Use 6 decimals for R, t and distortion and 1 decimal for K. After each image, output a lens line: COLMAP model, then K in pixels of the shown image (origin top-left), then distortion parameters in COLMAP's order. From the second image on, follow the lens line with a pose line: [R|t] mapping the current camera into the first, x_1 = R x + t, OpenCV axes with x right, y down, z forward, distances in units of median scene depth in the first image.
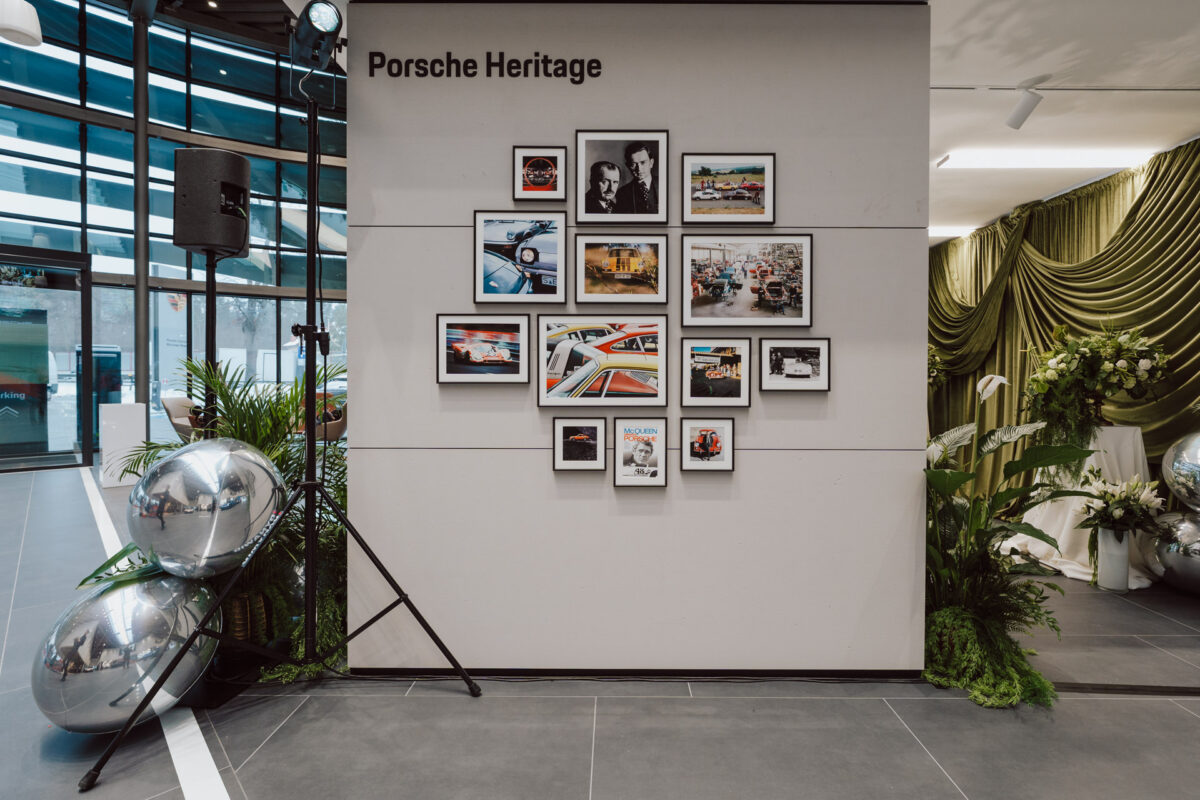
lens RADIAL K [[573.9, 0, 601.2], [0, 573.9, 387.5], [0, 0, 1]] dist [-0.004909, -0.000538]
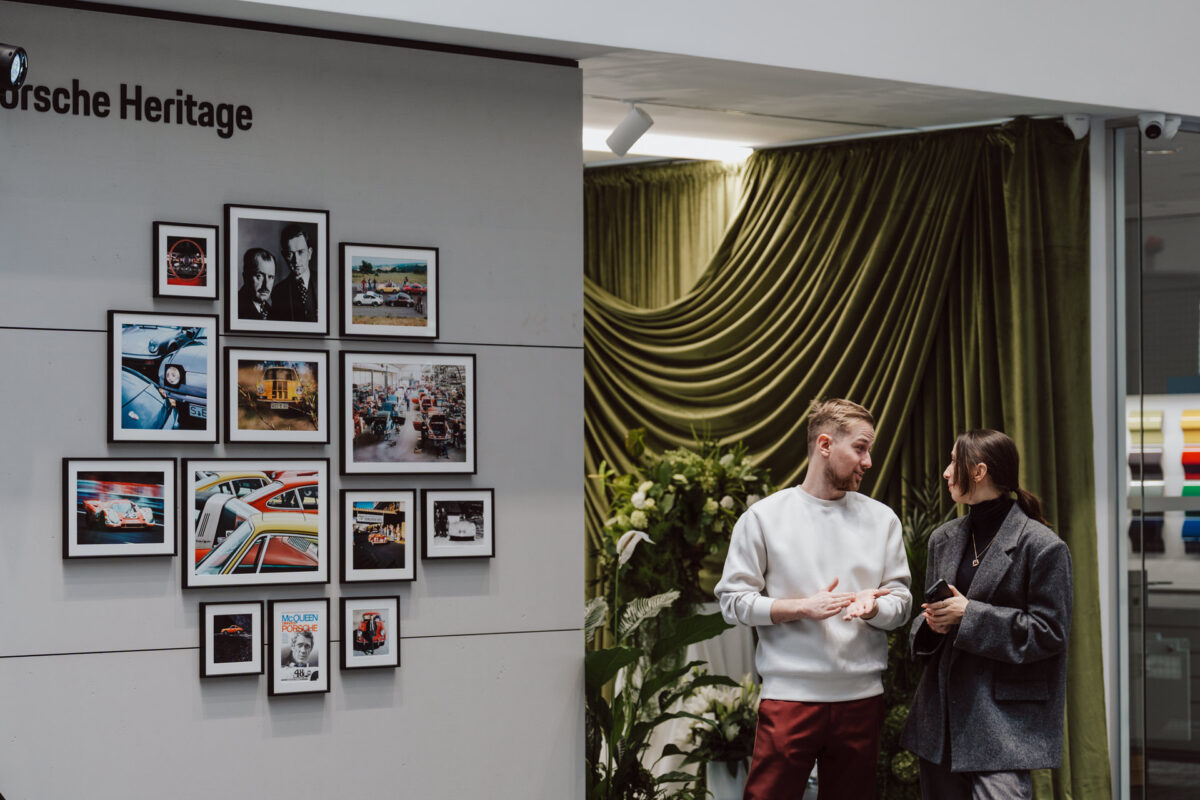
lens RADIAL K [[3262.5, 0, 600.0], [0, 3262.5, 400.0], [0, 0, 1]] dist [0.005118, 0.218927]
pose [[0.723779, 0.010755, 0.689948, -2.527807], [0.014670, 0.999413, -0.030968, -0.067164], [-0.689875, 0.032536, 0.723197, -2.279465]]
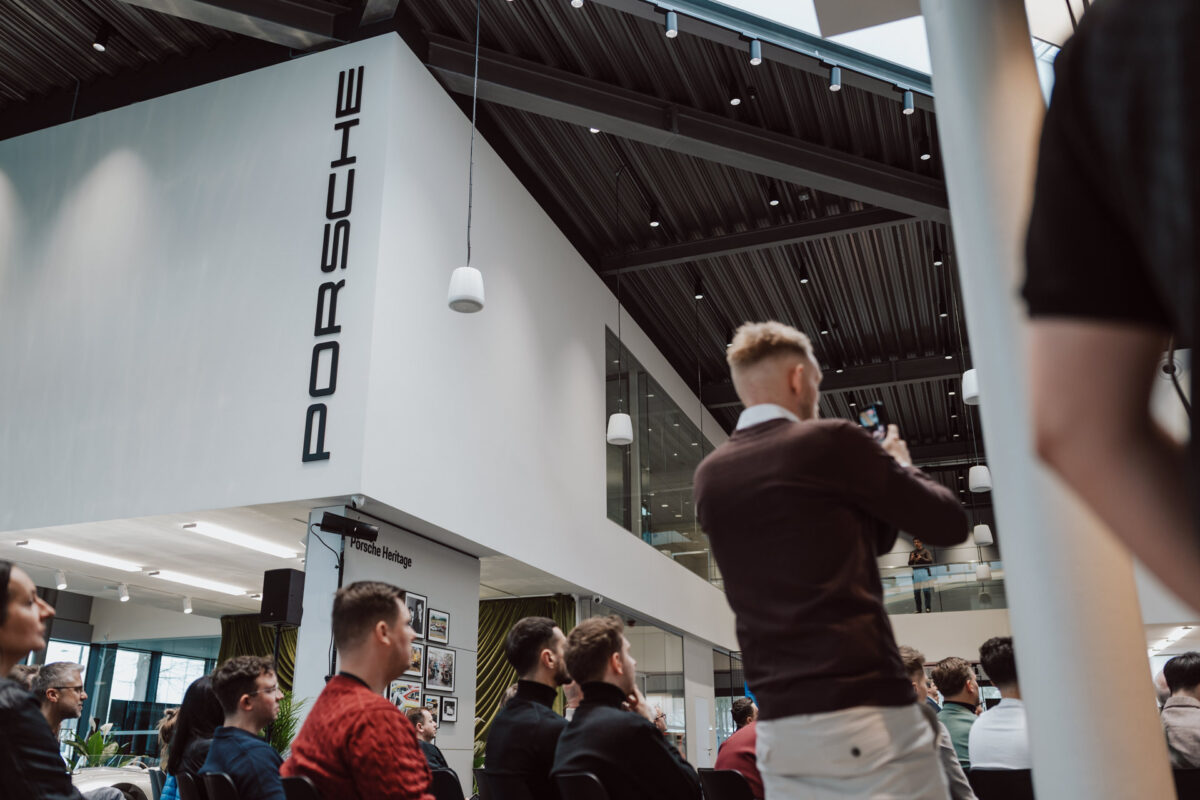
lens RADIAL K [[1010.4, 0, 600.0], [0, 1010.4, 400.0], [0, 0, 1]] dist [0.002559, -0.001696]
pose [[0.344261, 0.314697, 0.884562, -3.351070], [0.018000, 0.939767, -0.341342, 0.184467], [-0.938701, 0.133433, 0.317861, -0.979268]]
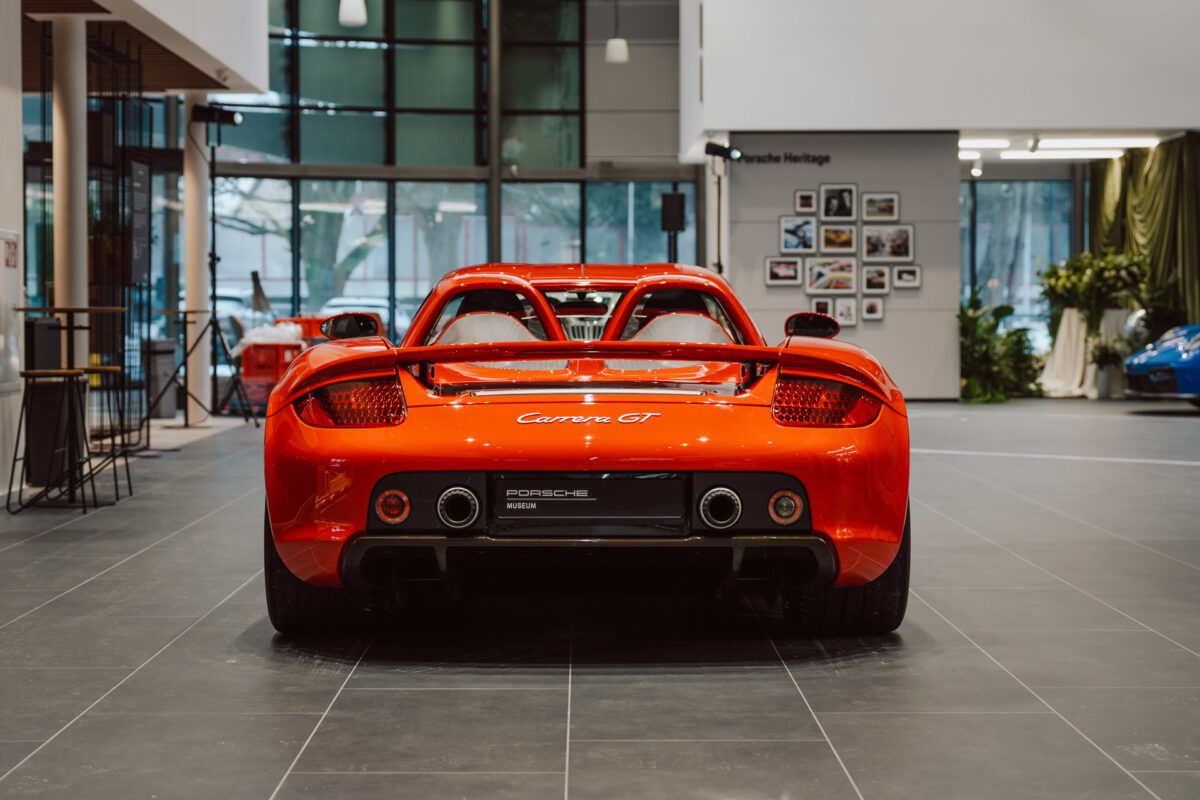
lens RADIAL K [[2442.1, 0, 600.0], [0, 2442.1, 400.0], [0, 0, 1]] dist [-0.026101, -0.142471]
pose [[0.999958, -0.006504, 0.006485, -1.090829], [0.006374, 0.999785, 0.019744, 0.284776], [-0.006612, -0.019702, 0.999784, -9.779532]]
